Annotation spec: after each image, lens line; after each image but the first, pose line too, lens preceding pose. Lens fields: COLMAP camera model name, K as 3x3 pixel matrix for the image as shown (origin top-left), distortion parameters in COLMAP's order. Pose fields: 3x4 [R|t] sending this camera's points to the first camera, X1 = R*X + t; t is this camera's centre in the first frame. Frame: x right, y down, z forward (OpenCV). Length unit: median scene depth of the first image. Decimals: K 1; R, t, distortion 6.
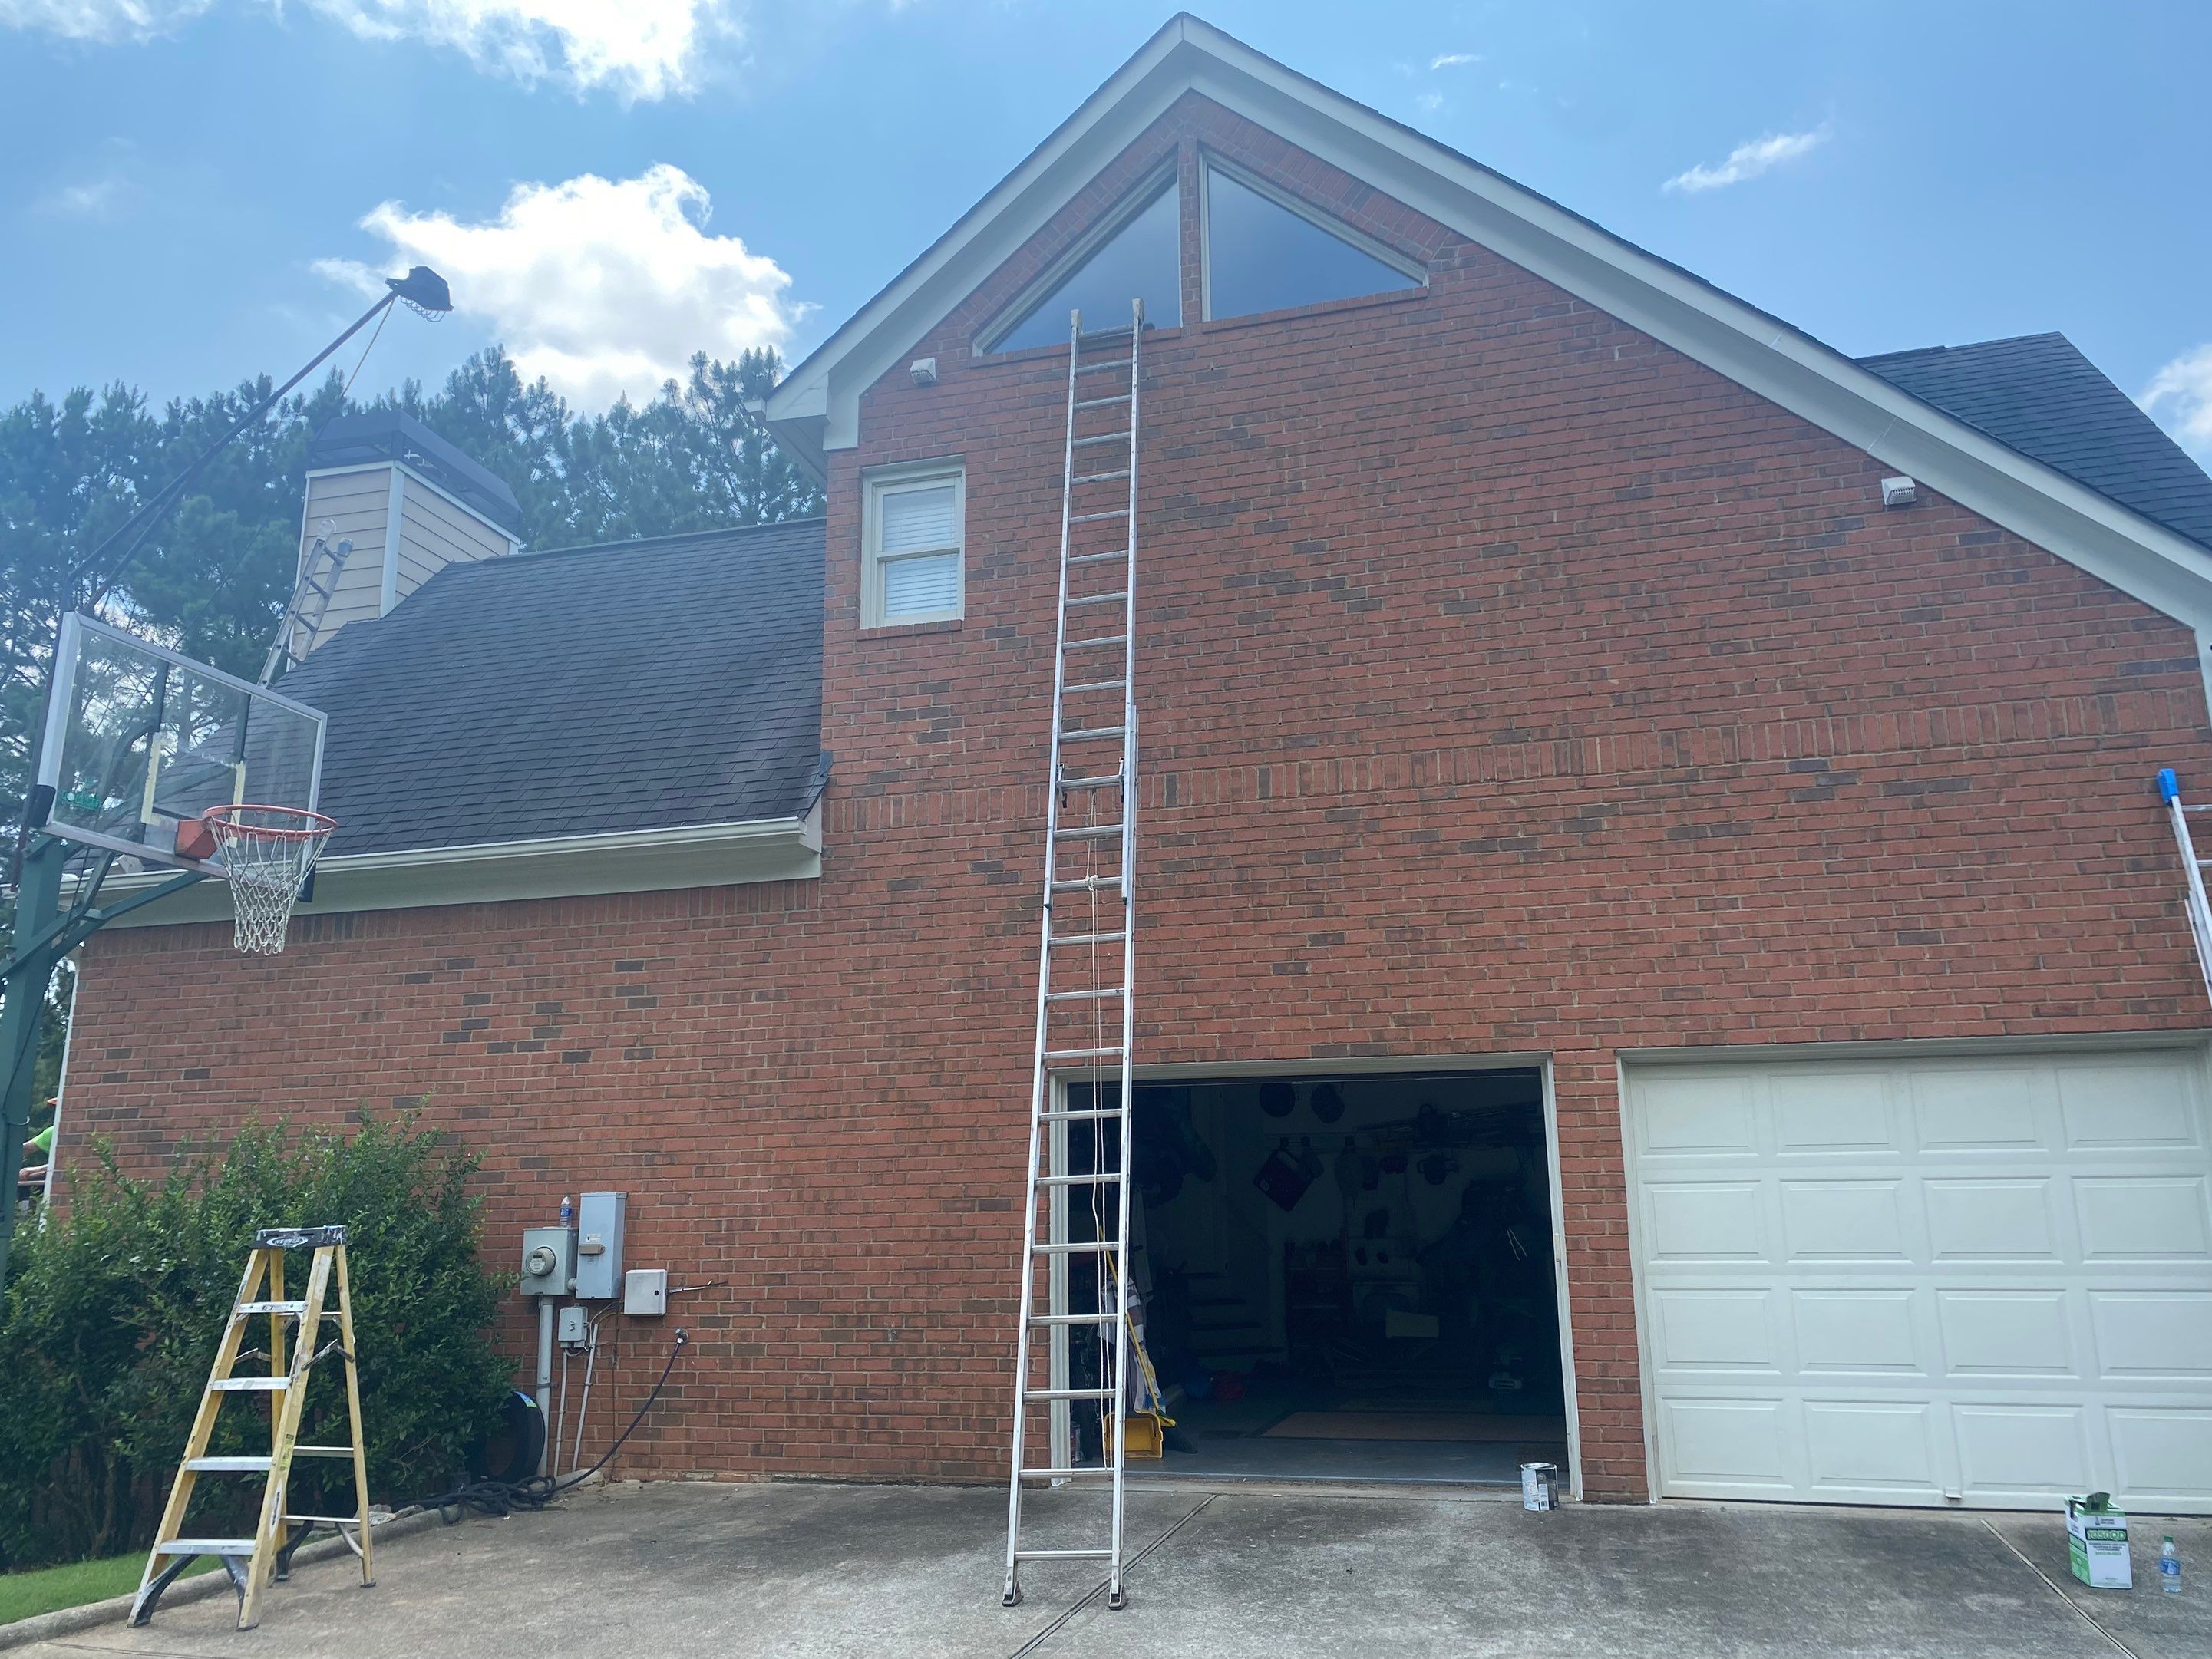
lens RADIAL K [[1656.2, 0, 1106.0], [0, 1656.2, 829.5], [0, 0, 1]] dist [0.148340, -0.326086]
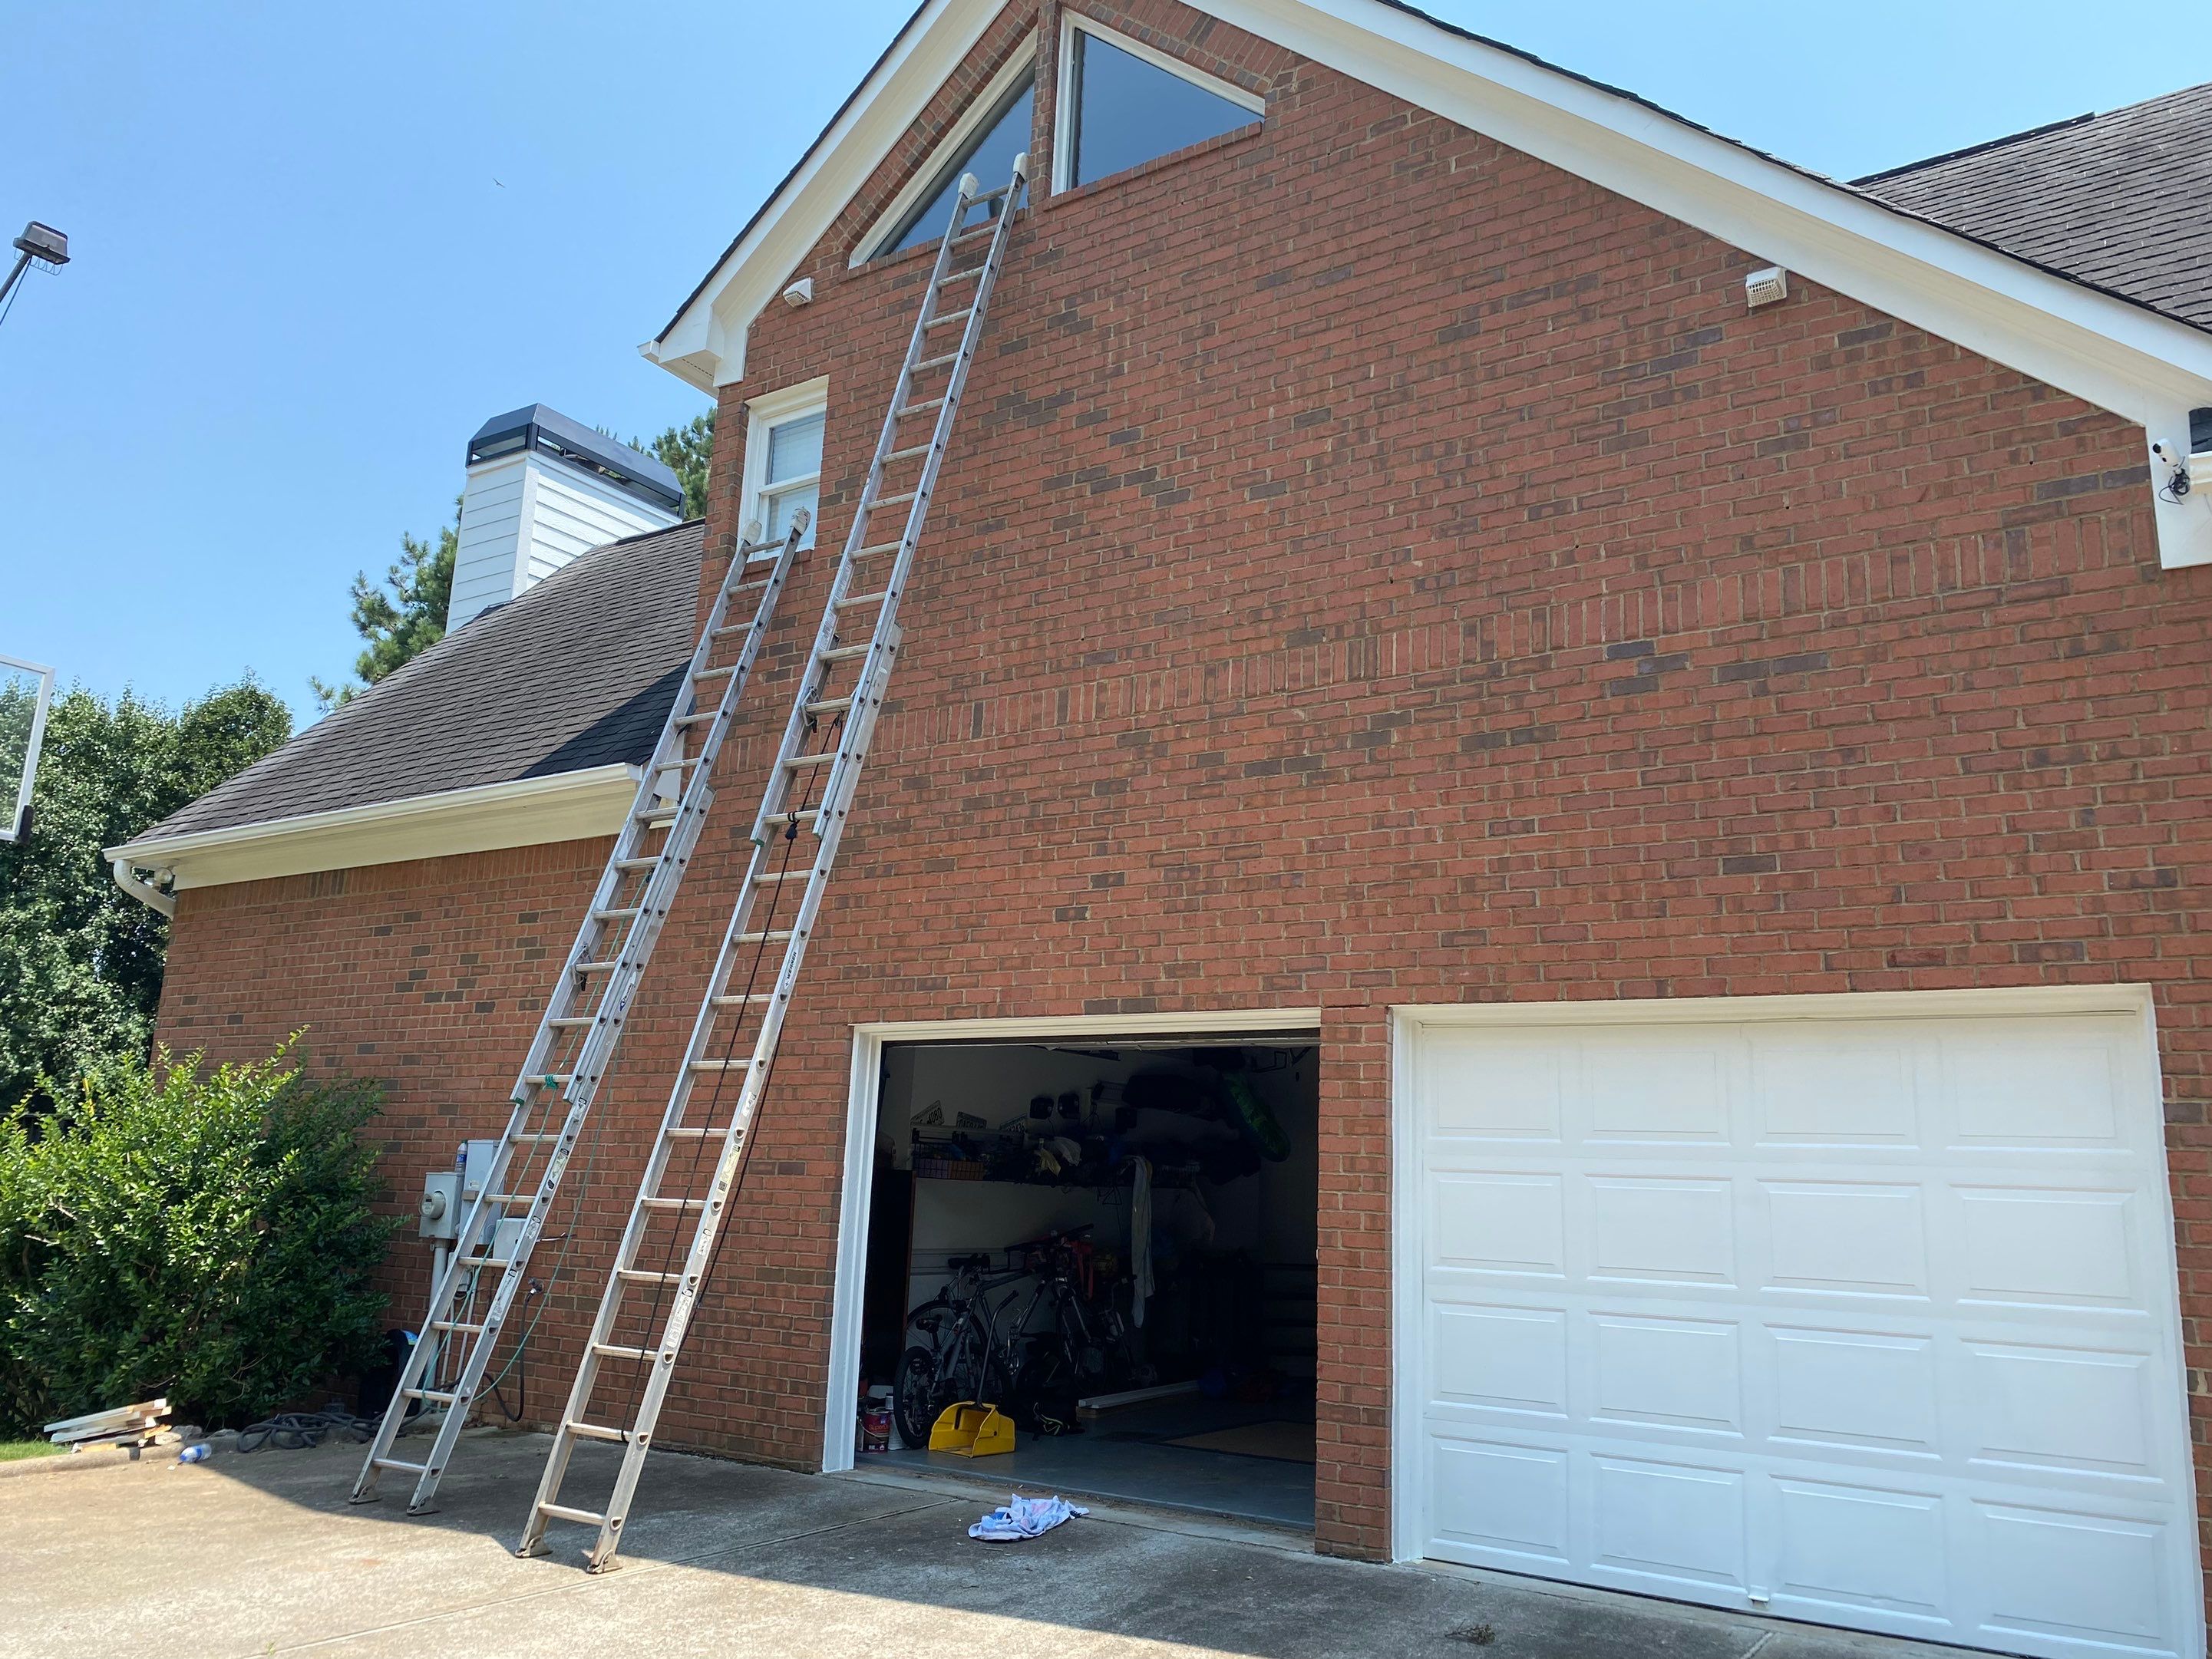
lens RADIAL K [[1656.2, 0, 1106.0], [0, 1656.2, 829.5], [0, 0, 1]] dist [0.148340, -0.326086]
pose [[0.950939, -0.018541, -0.308821, 0.397682], [0.020585, 0.999782, 0.003361, 0.035881], [0.308691, -0.009553, 0.951114, 0.165217]]
